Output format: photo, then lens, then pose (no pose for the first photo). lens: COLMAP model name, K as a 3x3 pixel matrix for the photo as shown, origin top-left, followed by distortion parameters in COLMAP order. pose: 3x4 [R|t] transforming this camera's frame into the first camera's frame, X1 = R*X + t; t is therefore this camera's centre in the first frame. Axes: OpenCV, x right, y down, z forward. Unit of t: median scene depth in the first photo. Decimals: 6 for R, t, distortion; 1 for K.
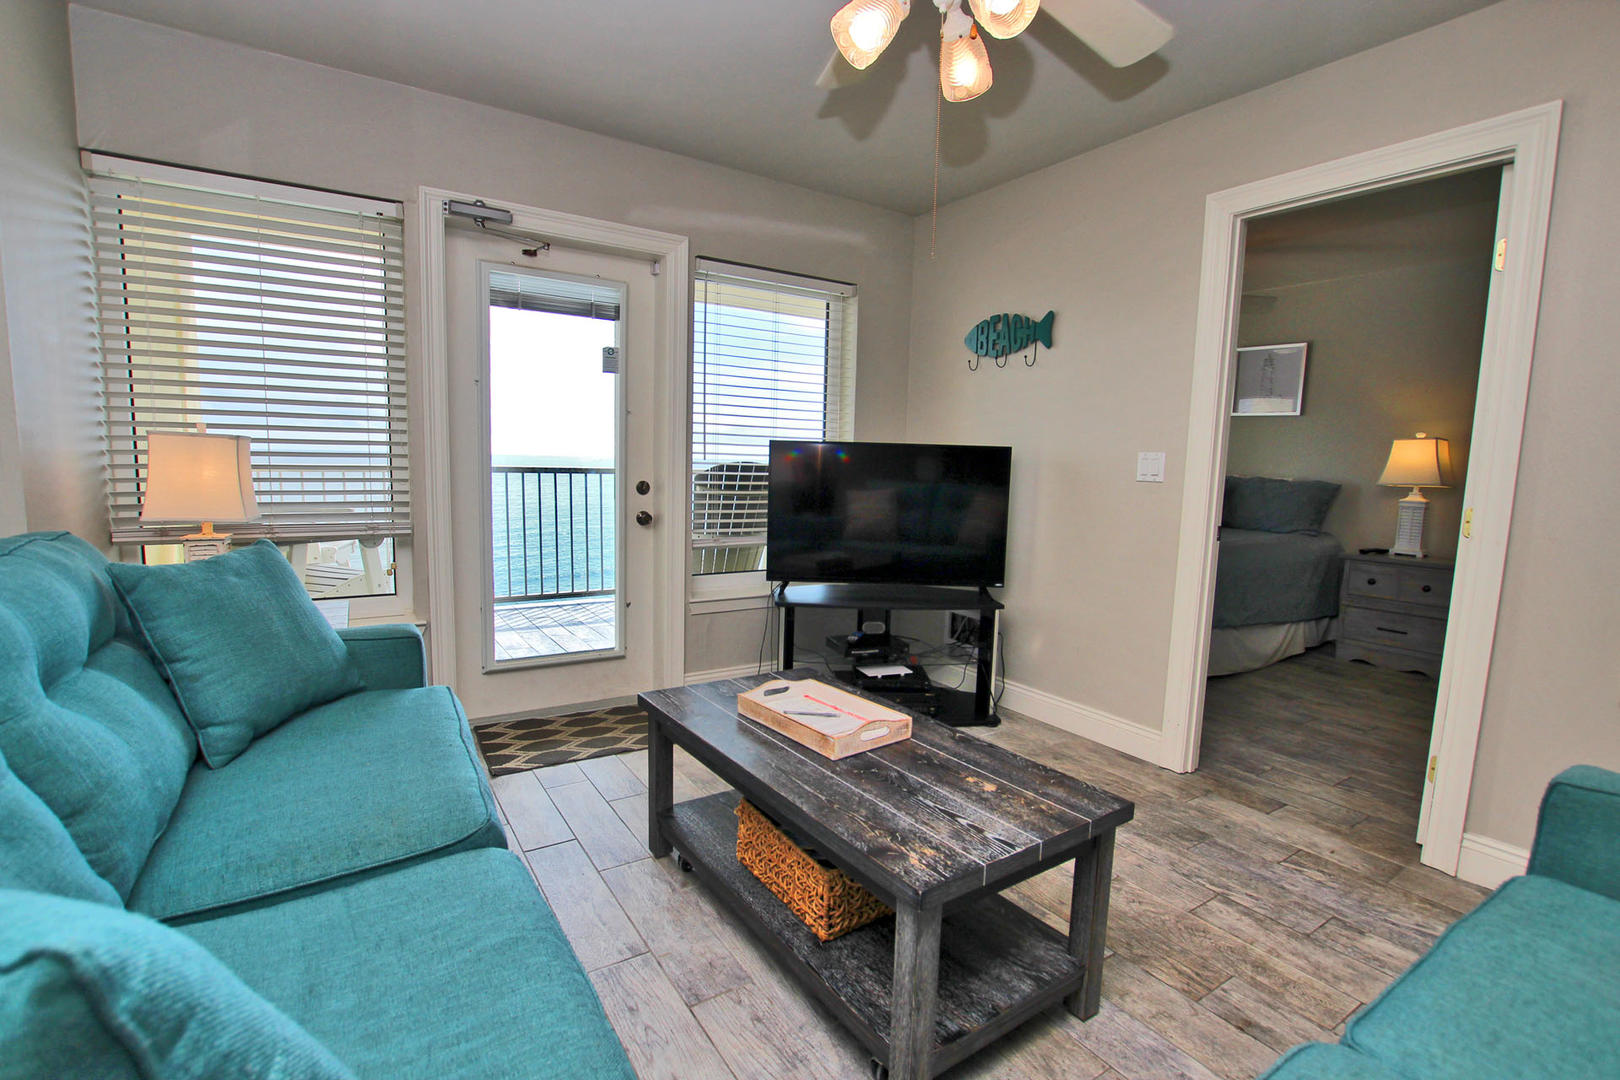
lens RADIAL K [[727.7, 0, 805.6], [0, 727.7, 544.6], [0, 0, 1]] dist [-0.034169, 0.005144]
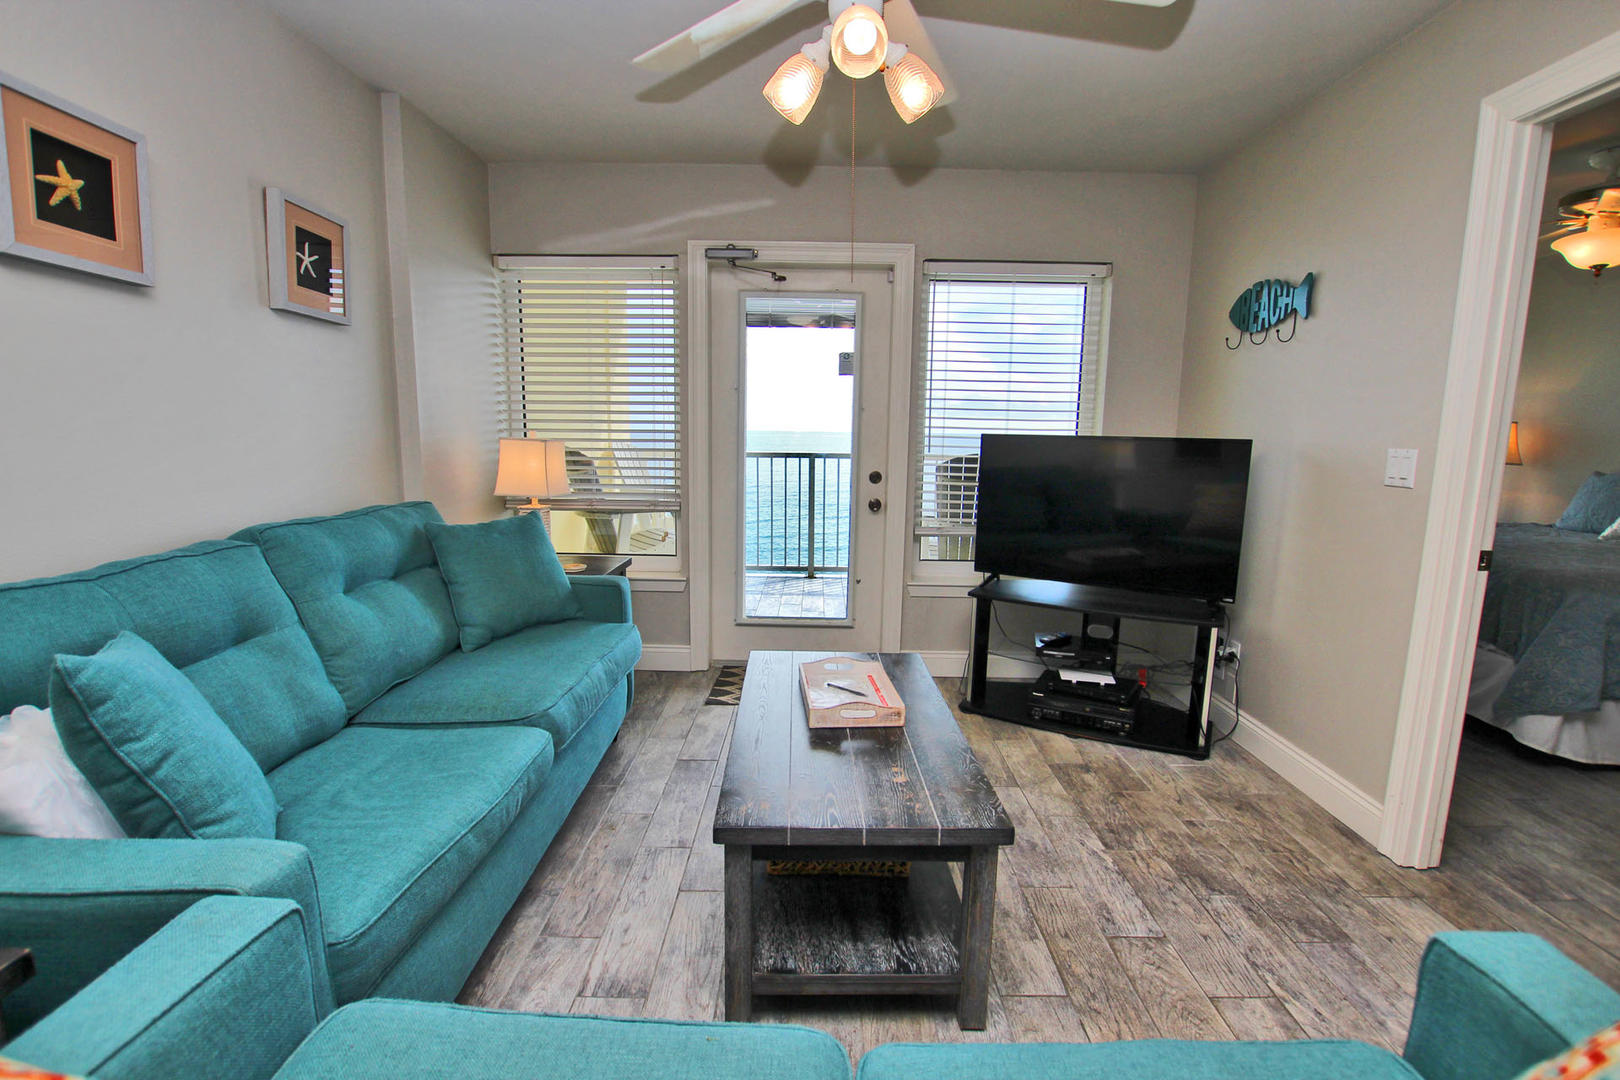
lens RADIAL K [[727.7, 0, 821.9], [0, 727.7, 544.5], [0, 0, 1]] dist [-0.034169, 0.005144]
pose [[0.843777, 0.070514, -0.532041, 0.327686], [-0.056297, 0.997491, 0.042920, -0.020977], [0.533733, -0.006262, 0.845630, 0.021765]]
